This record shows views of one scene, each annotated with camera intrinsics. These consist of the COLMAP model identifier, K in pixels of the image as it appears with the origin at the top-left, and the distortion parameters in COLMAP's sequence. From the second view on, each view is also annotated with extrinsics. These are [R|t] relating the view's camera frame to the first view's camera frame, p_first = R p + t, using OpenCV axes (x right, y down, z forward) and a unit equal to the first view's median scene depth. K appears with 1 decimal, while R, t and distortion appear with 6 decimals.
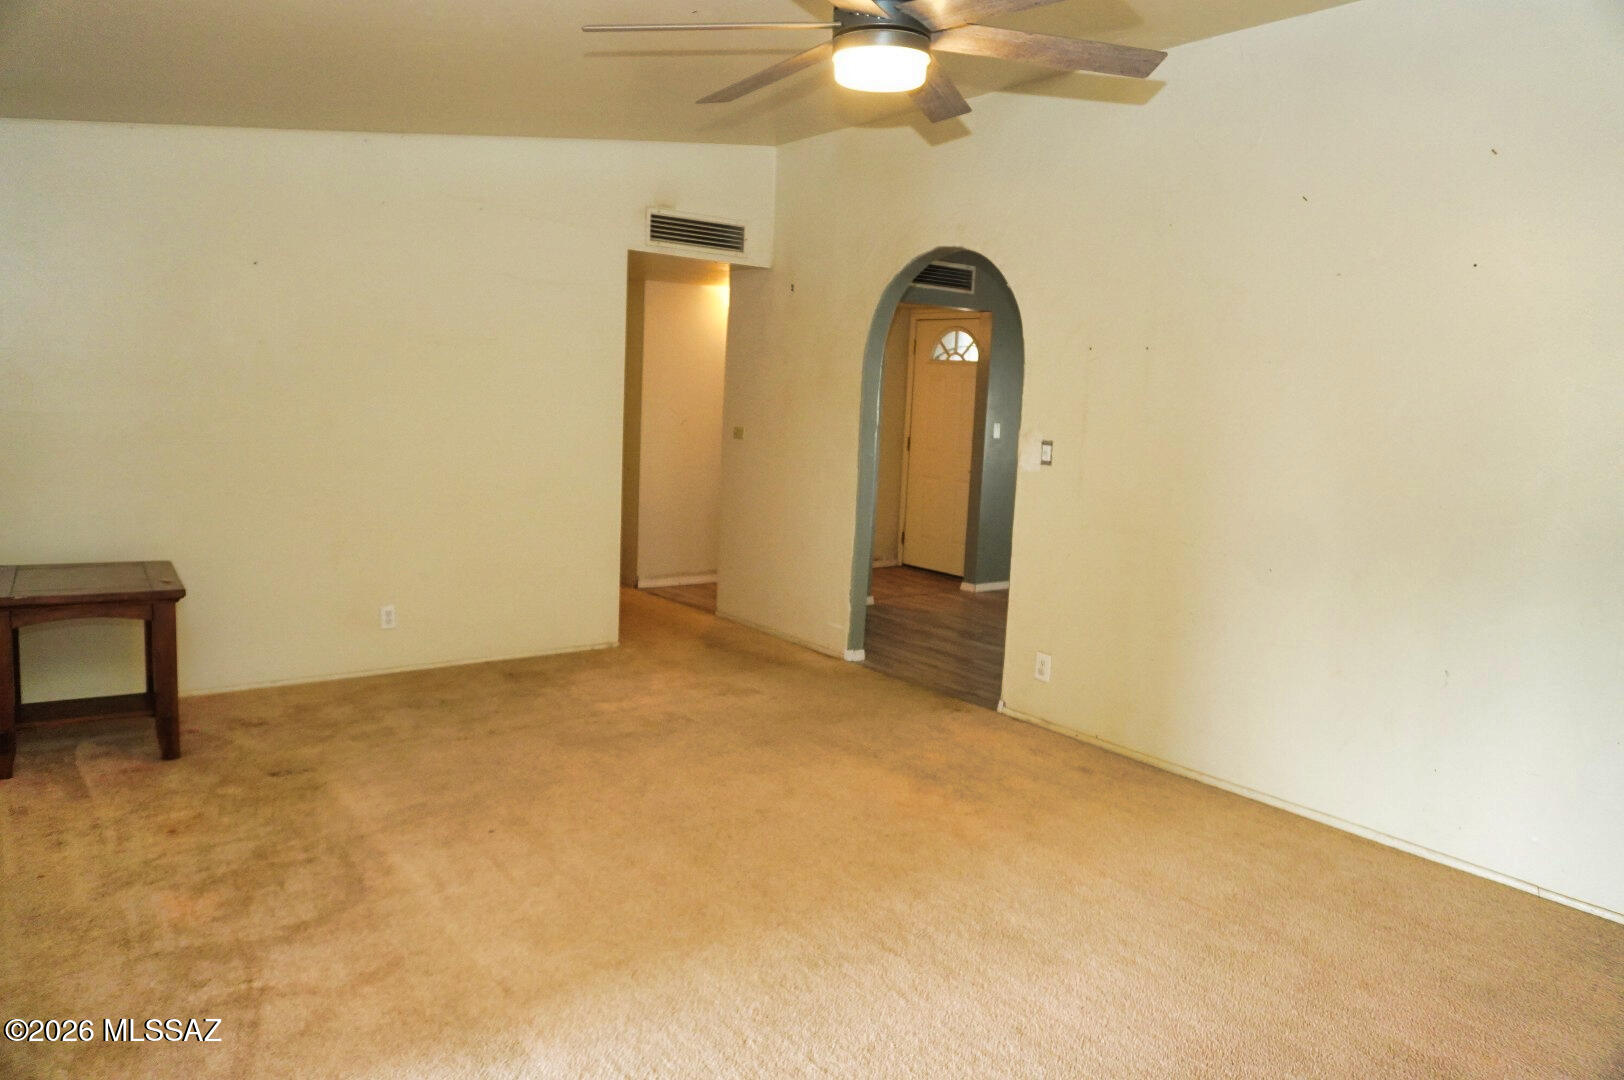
lens RADIAL K [[1079.3, 0, 812.0], [0, 1079.3, 540.0], [0, 0, 1]] dist [-0.053561, 0.043633]
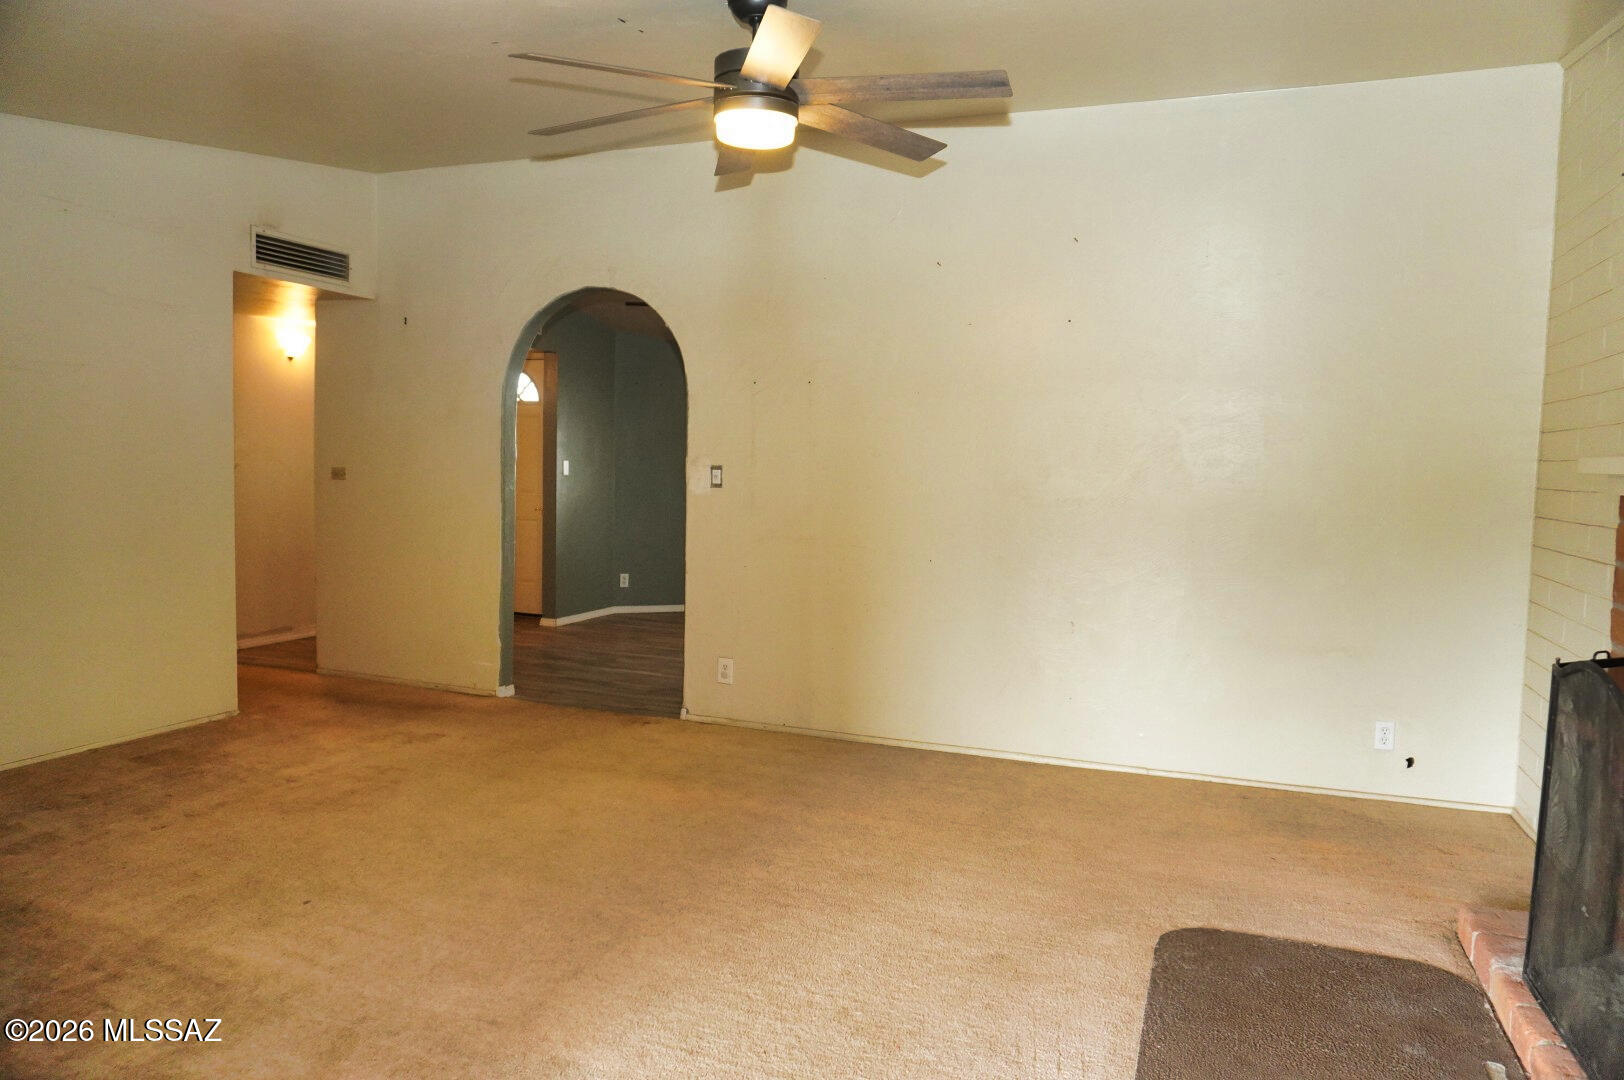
lens RADIAL K [[1079.3, 0, 812.0], [0, 1079.3, 540.0], [0, 0, 1]] dist [-0.053561, 0.043633]
pose [[0.857746, -0.058249, 0.510762, -0.258736], [0.081565, 0.996395, -0.023344, 0.017560], [-0.507561, 0.061684, 0.859405, 0.000663]]
